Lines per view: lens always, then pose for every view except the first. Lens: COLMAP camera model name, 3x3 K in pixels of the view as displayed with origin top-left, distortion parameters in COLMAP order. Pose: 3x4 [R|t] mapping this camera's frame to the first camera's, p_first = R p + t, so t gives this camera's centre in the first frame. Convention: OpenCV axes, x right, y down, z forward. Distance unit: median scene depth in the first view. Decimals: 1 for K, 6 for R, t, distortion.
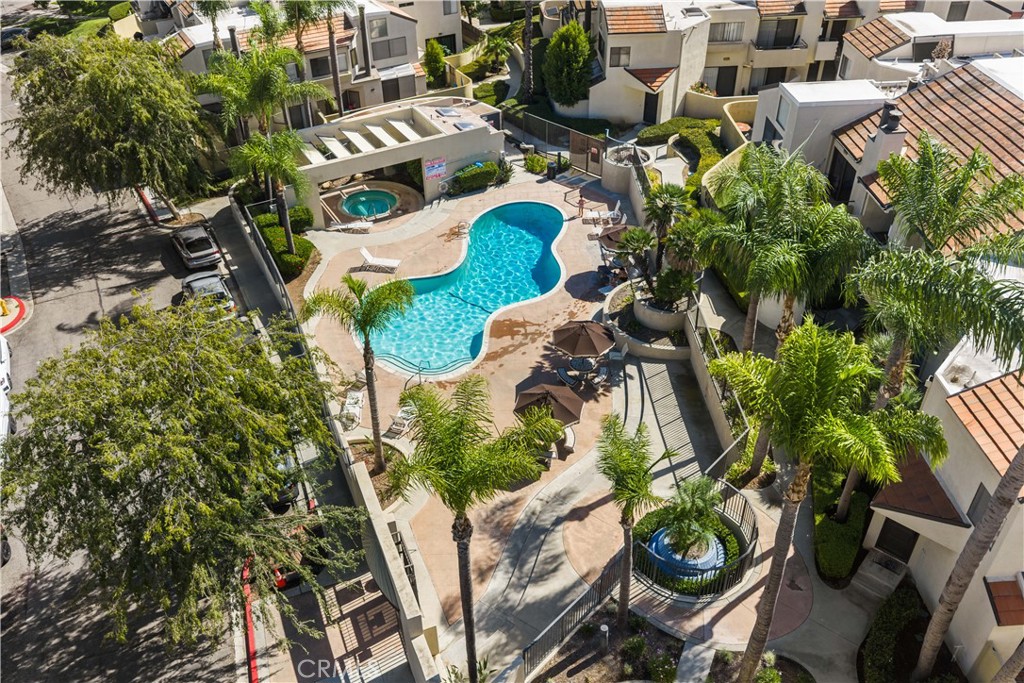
lens RADIAL K [[852.0, 0, 513.3], [0, 852.0, 344.1], [0, 0, 1]] dist [0.016902, -0.024014]
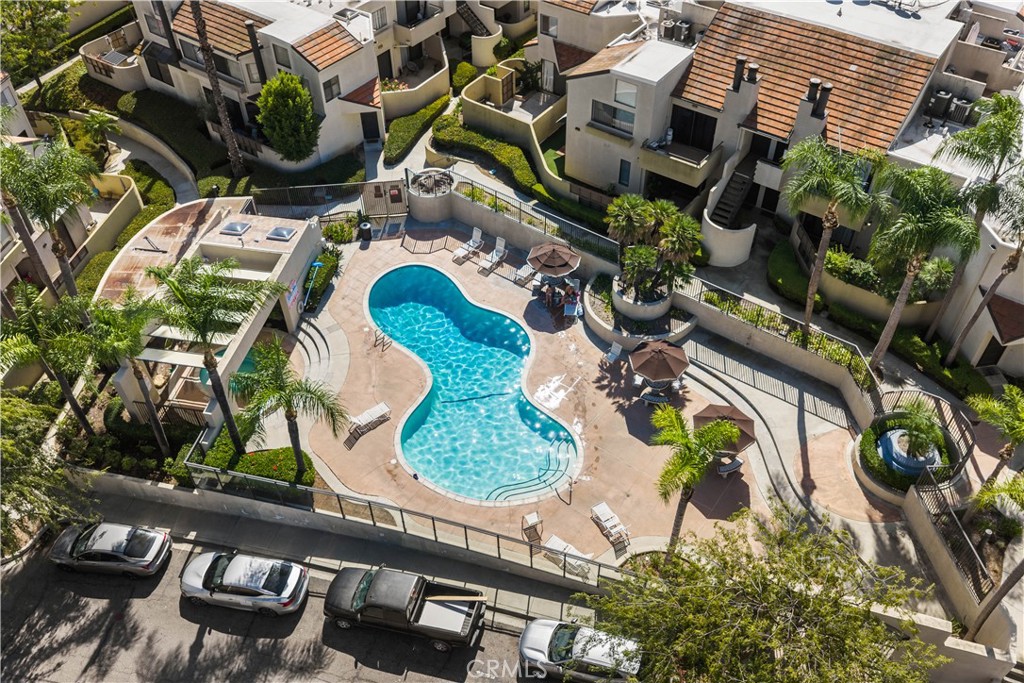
lens RADIAL K [[852.0, 0, 513.1], [0, 852.0, 345.9], [0, 0, 1]] dist [0.016902, -0.024014]
pose [[0.639855, -0.541883, 0.544929, -0.639703], [0.467892, 0.837207, 0.283129, -0.430729], [-0.609641, 0.073807, 0.789234, 0.267386]]
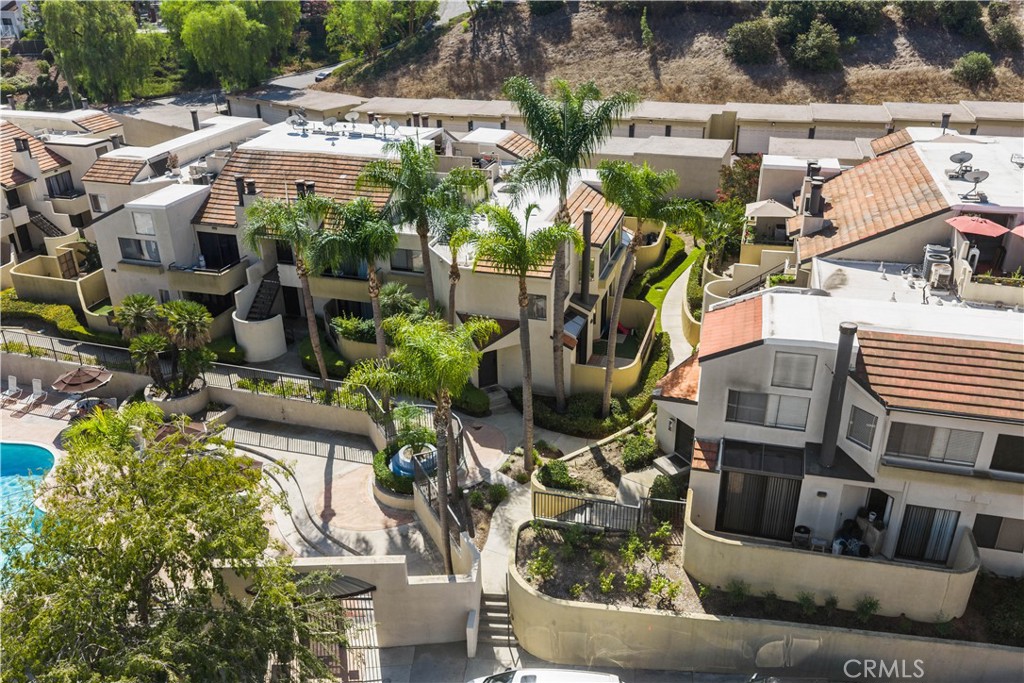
lens RADIAL K [[852.0, 0, 513.5], [0, 852.0, 344.4], [0, 0, 1]] dist [0.016902, -0.024014]
pose [[0.363470, -0.400808, 0.840977, -0.639802], [0.576014, 0.806170, 0.135266, 0.000031], [-0.732186, 0.435250, 0.523890, 0.084421]]
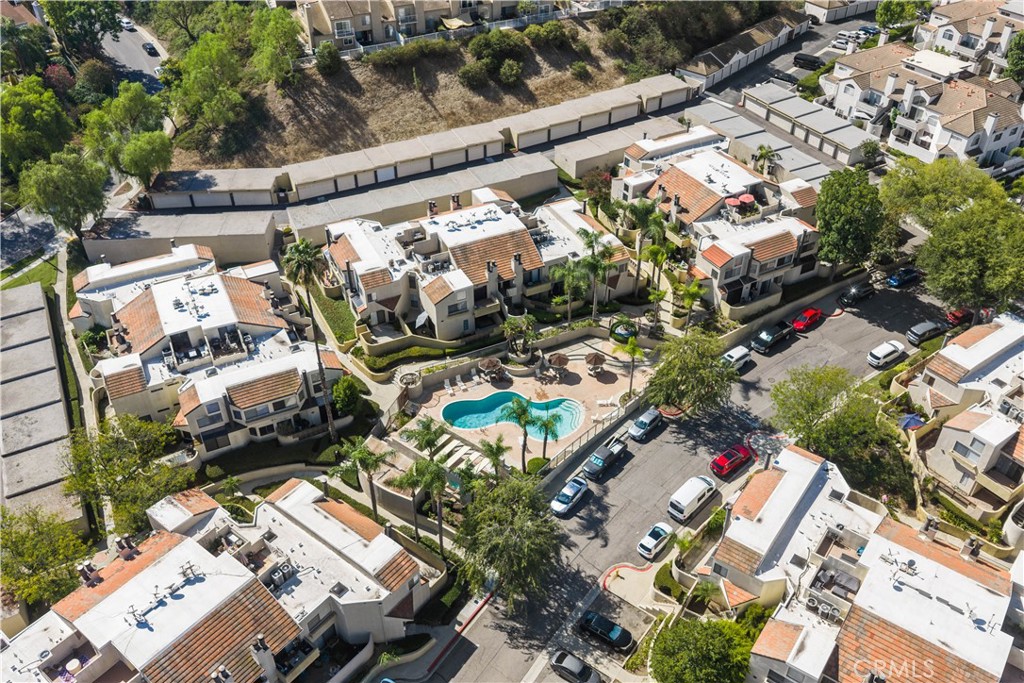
lens RADIAL K [[852.0, 0, 510.9], [0, 852.0, 340.6], [0, 0, 1]] dist [0.016902, -0.024014]
pose [[-0.363309, -0.585153, 0.724984, -2.033158], [0.580039, 0.466888, 0.667511, -2.184642], [-0.729083, 0.663032, 0.169787, 0.588435]]
